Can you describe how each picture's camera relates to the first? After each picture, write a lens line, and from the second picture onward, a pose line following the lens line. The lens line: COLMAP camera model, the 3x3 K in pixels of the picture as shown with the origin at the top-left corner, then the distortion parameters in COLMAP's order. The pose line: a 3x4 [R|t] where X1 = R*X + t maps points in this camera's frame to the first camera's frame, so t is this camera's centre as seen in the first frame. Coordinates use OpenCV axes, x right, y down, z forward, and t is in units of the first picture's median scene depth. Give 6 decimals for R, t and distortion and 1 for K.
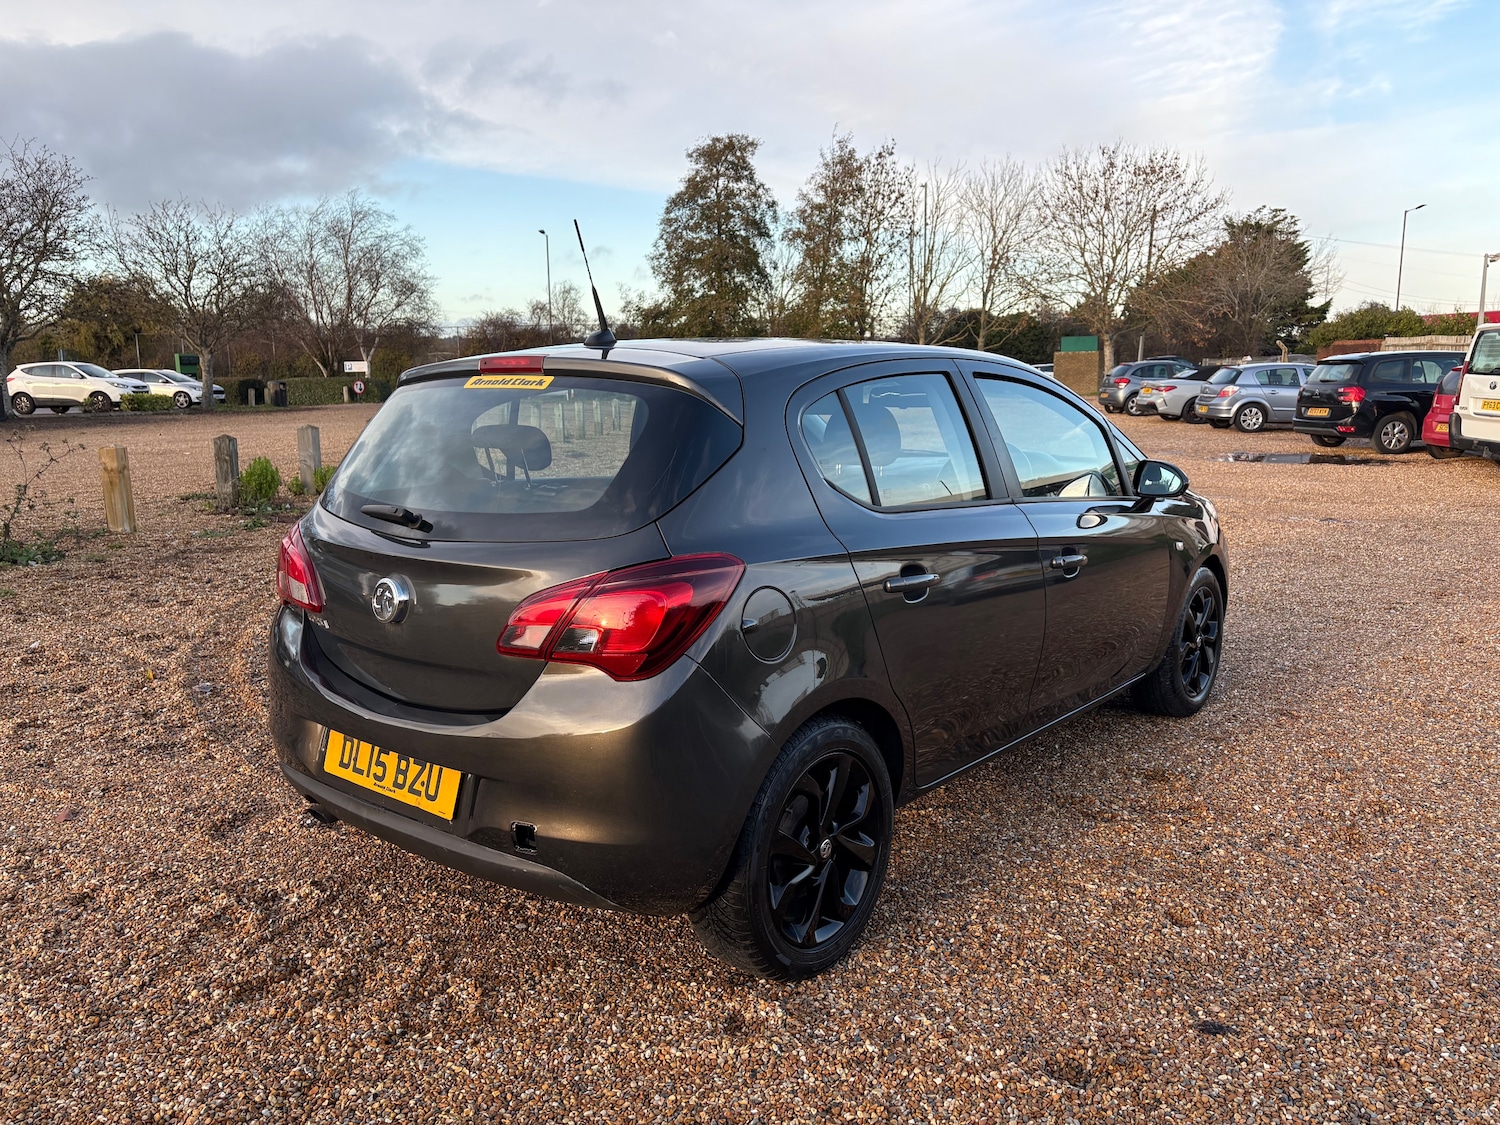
lens RADIAL K [[1135.4, 0, 766.1], [0, 1135.4, 602.0], [0, 0, 1]] dist [0.043694, -0.046786]
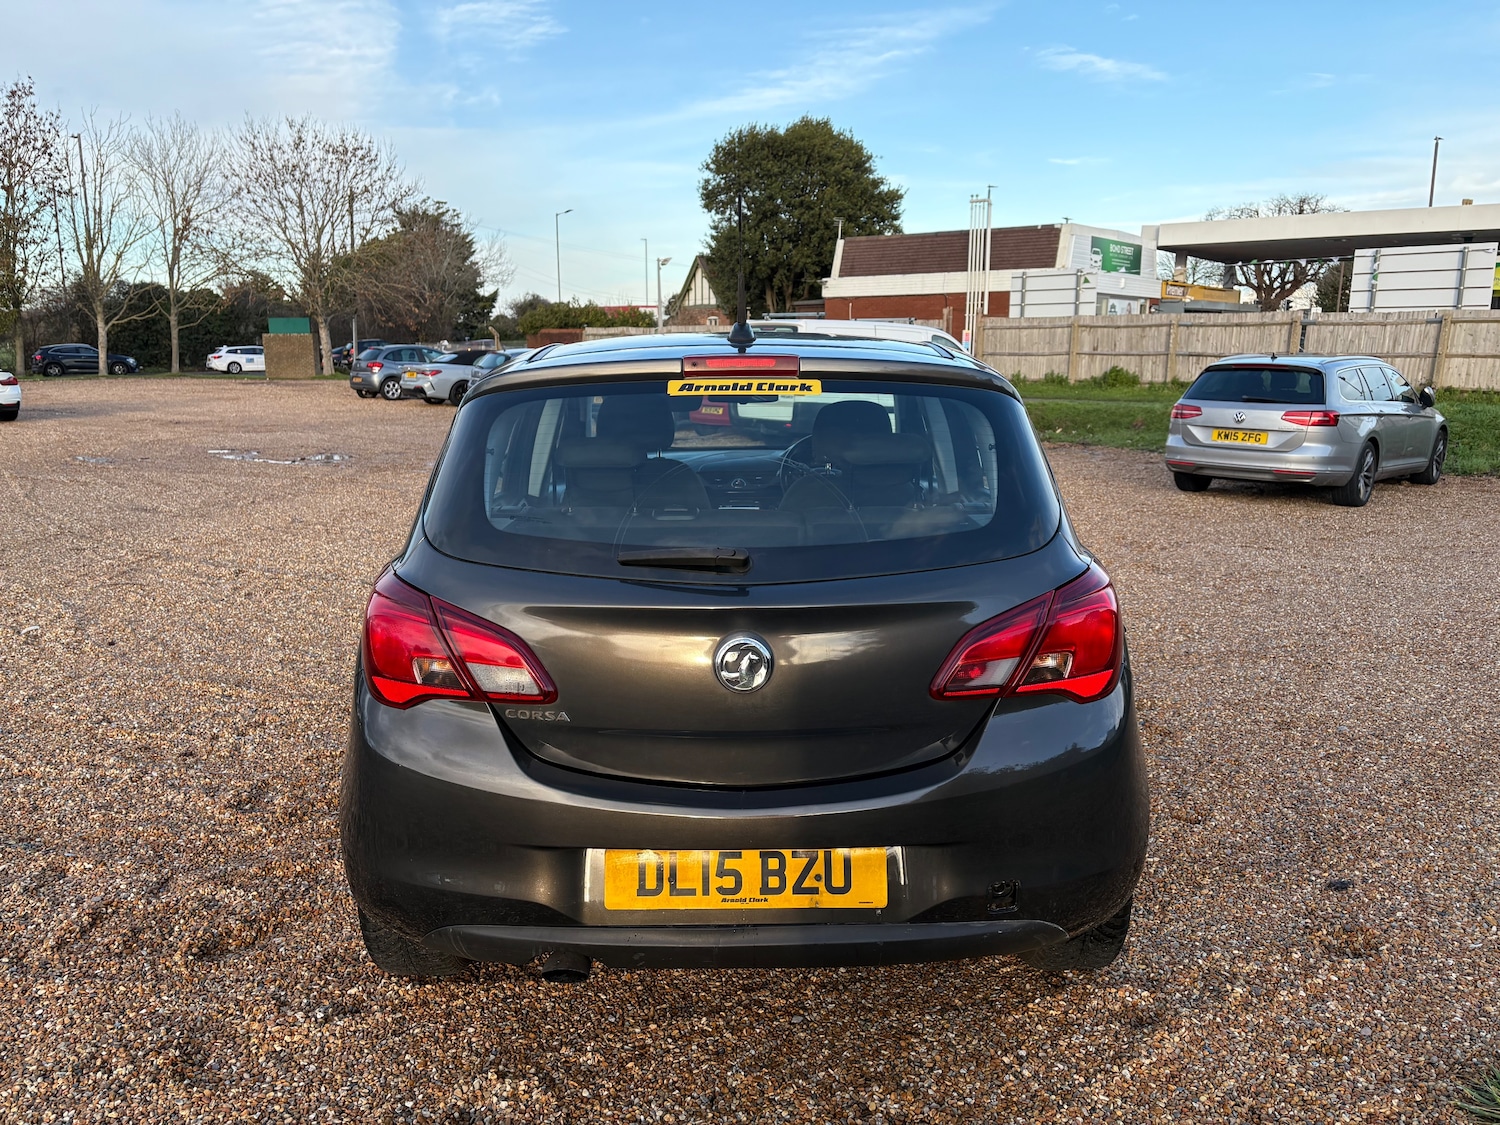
lens RADIAL K [[1135.4, 0, 751.5], [0, 1135.4, 574.4], [0, 0, 1]] dist [0.043694, -0.046786]
pose [[0.768954, -0.117534, 0.628408, -0.074171], [0.122531, 0.991827, 0.035570, -0.008256], [-0.627452, 0.049648, 0.777070, 0.034276]]
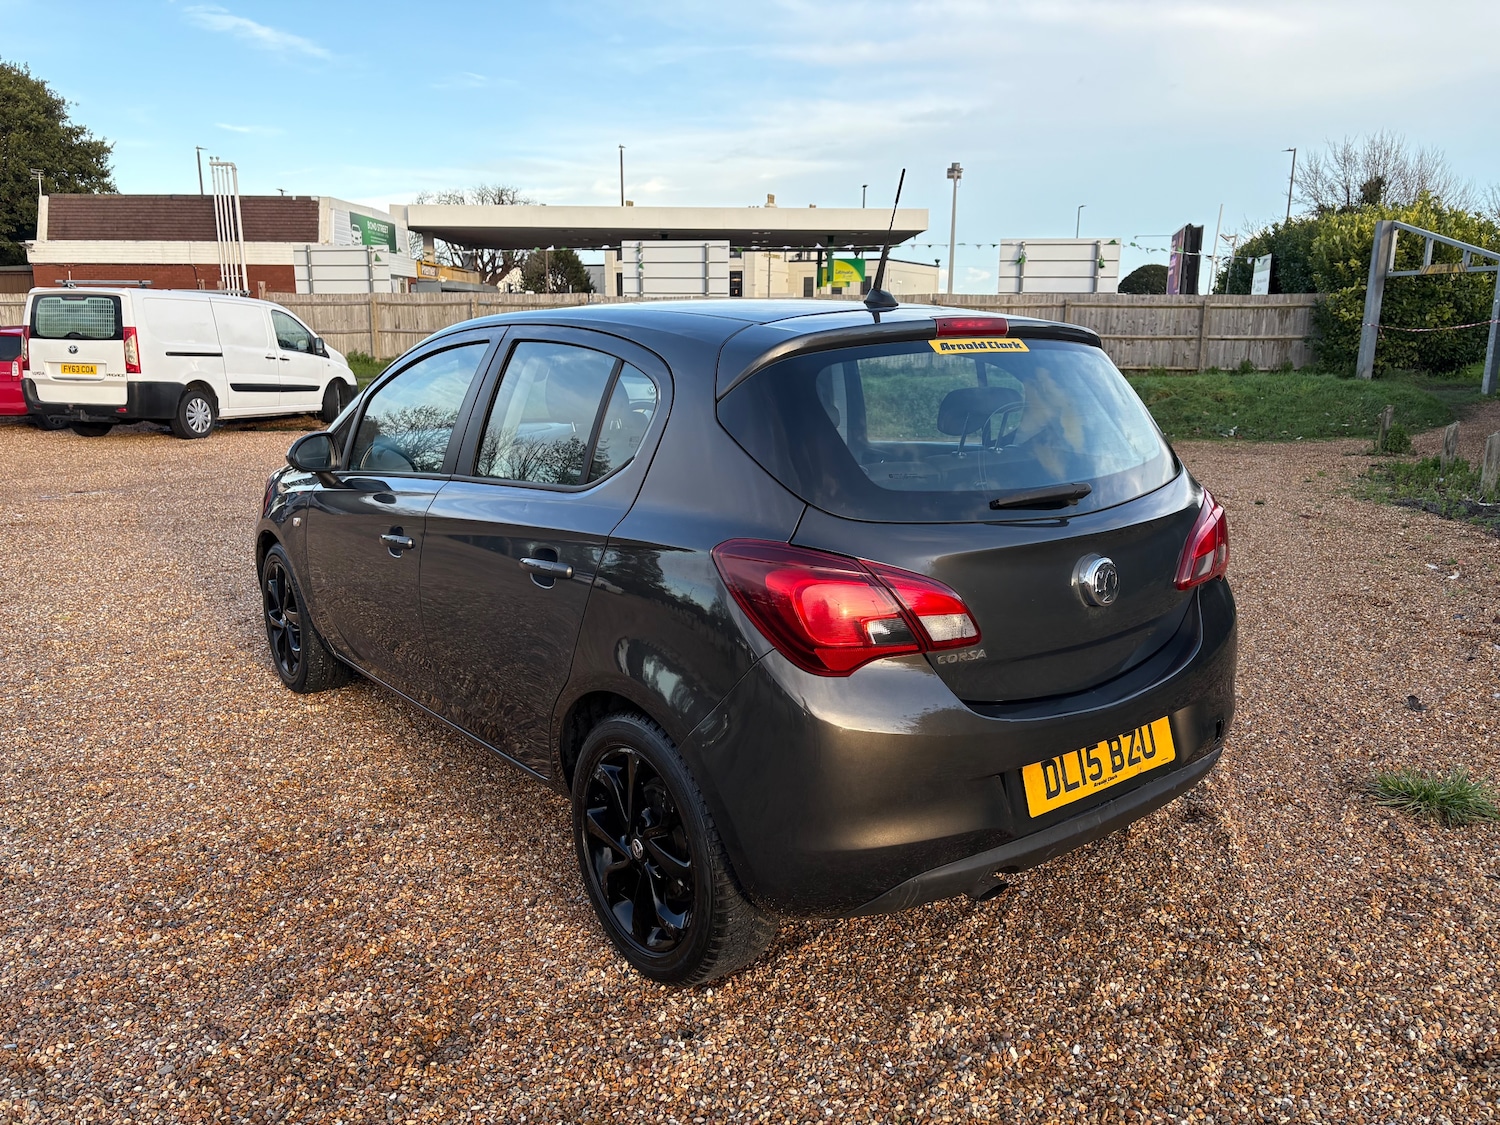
lens RADIAL K [[1135.4, 0, 753.0], [0, 1135.4, 563.5], [0, 0, 1]] dist [0.043694, -0.046786]
pose [[0.213726, -0.190342, 0.958171, -0.116094], [0.192588, 0.969795, 0.149693, -0.018889], [-0.957722, 0.152539, 0.243928, 0.094516]]
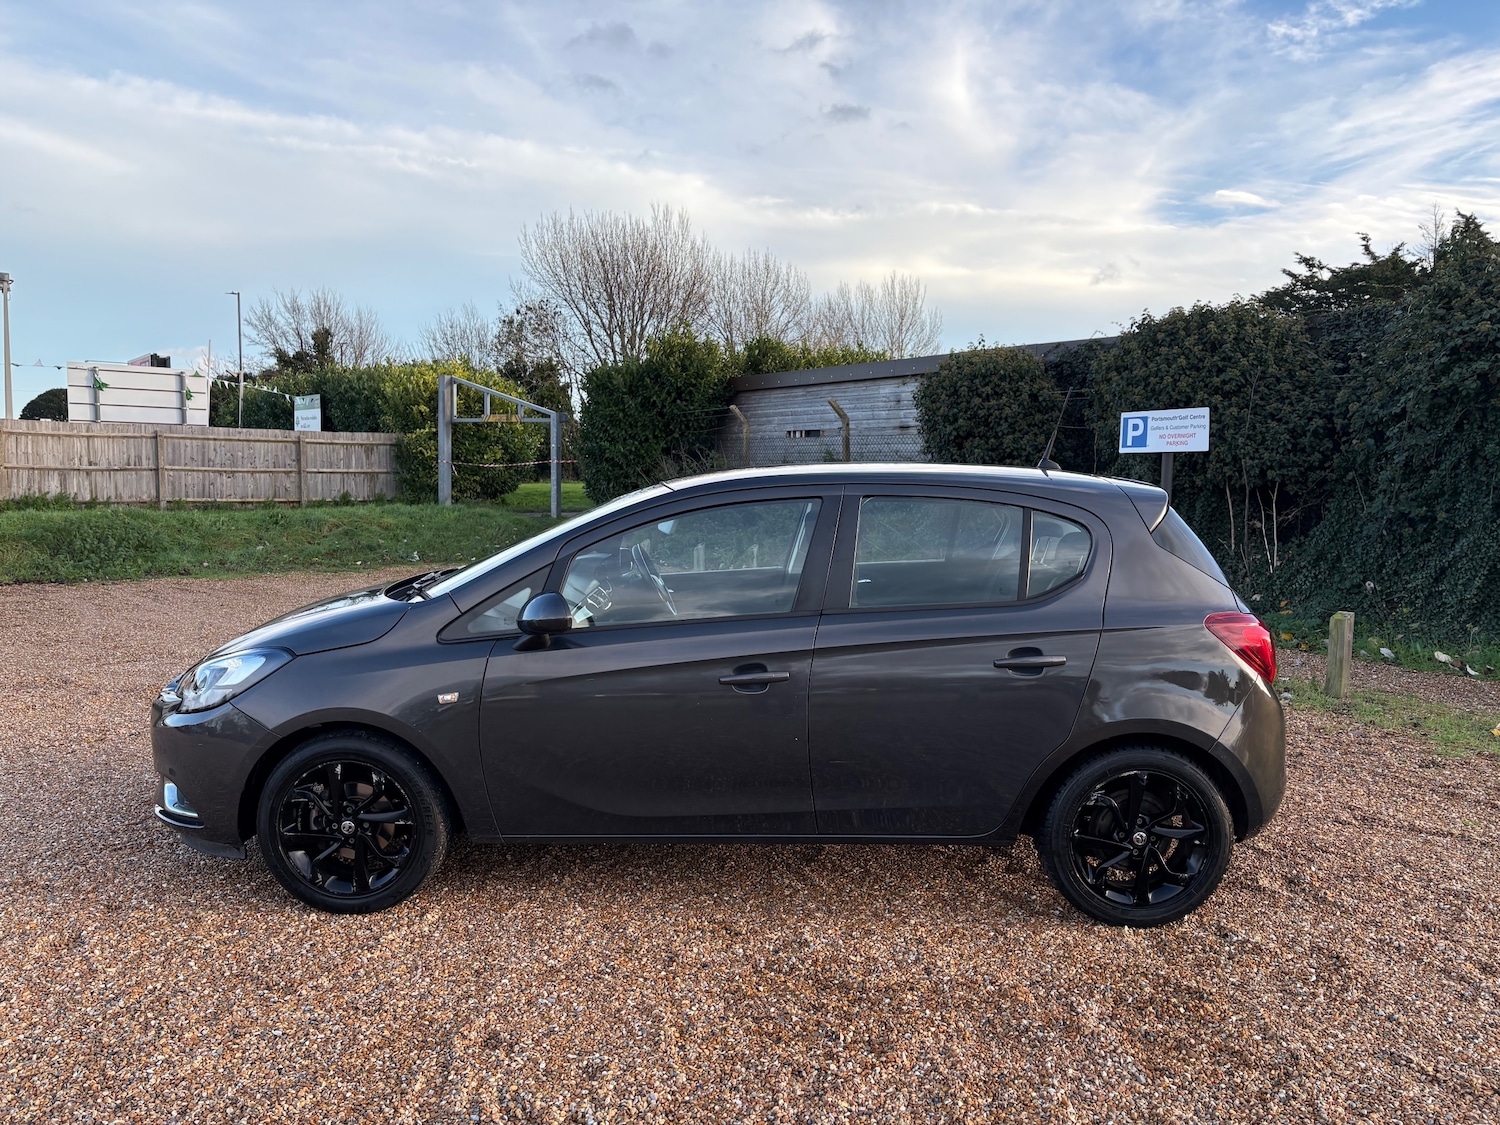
lens RADIAL K [[1135.4, 0, 751.0], [0, 1135.4, 553.7], [0, 0, 1]] dist [0.043694, -0.046786]
pose [[-0.633768, -0.061566, 0.771069, -0.107735], [0.145074, 0.969679, 0.196665, -0.048788], [-0.759797, 0.236502, -0.605620, 0.230319]]
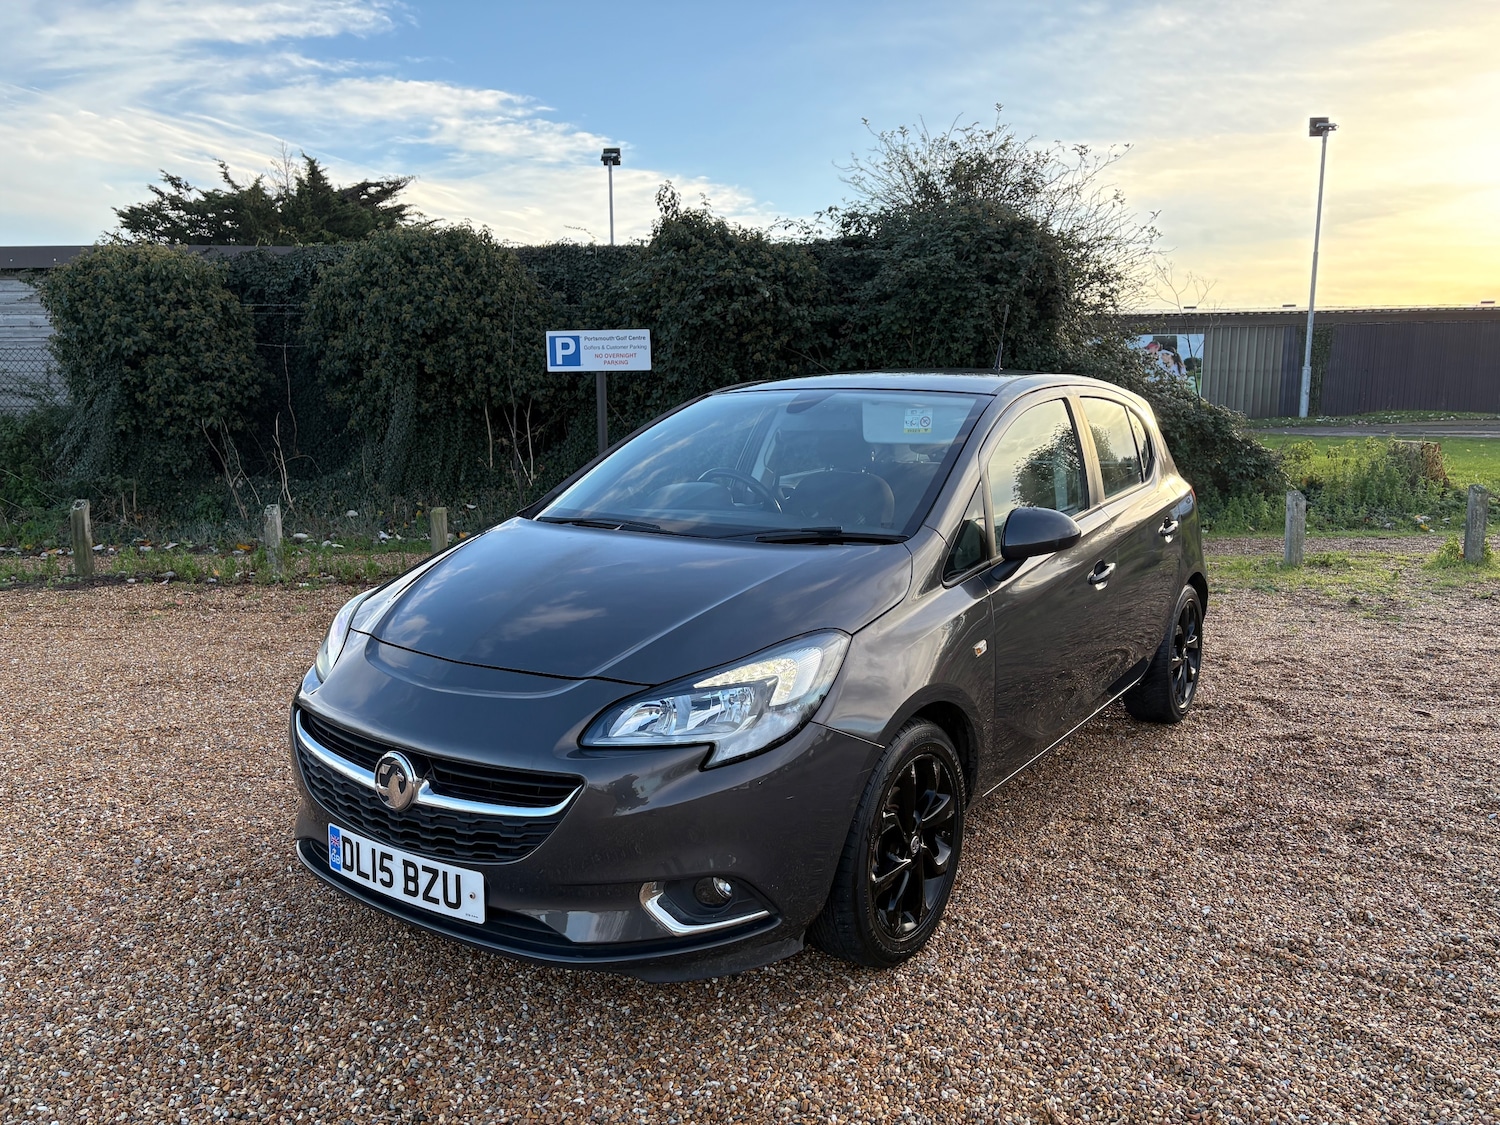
lens RADIAL K [[1135.4, 0, 750.3], [0, 1135.4, 575.9], [0, 0, 1]] dist [0.043694, -0.046786]
pose [[-0.995083, 0.023336, -0.096259, 0.042461], [-0.011211, 0.939068, 0.343549, -0.055195], [0.098411, 0.342939, -0.934189, 0.276463]]
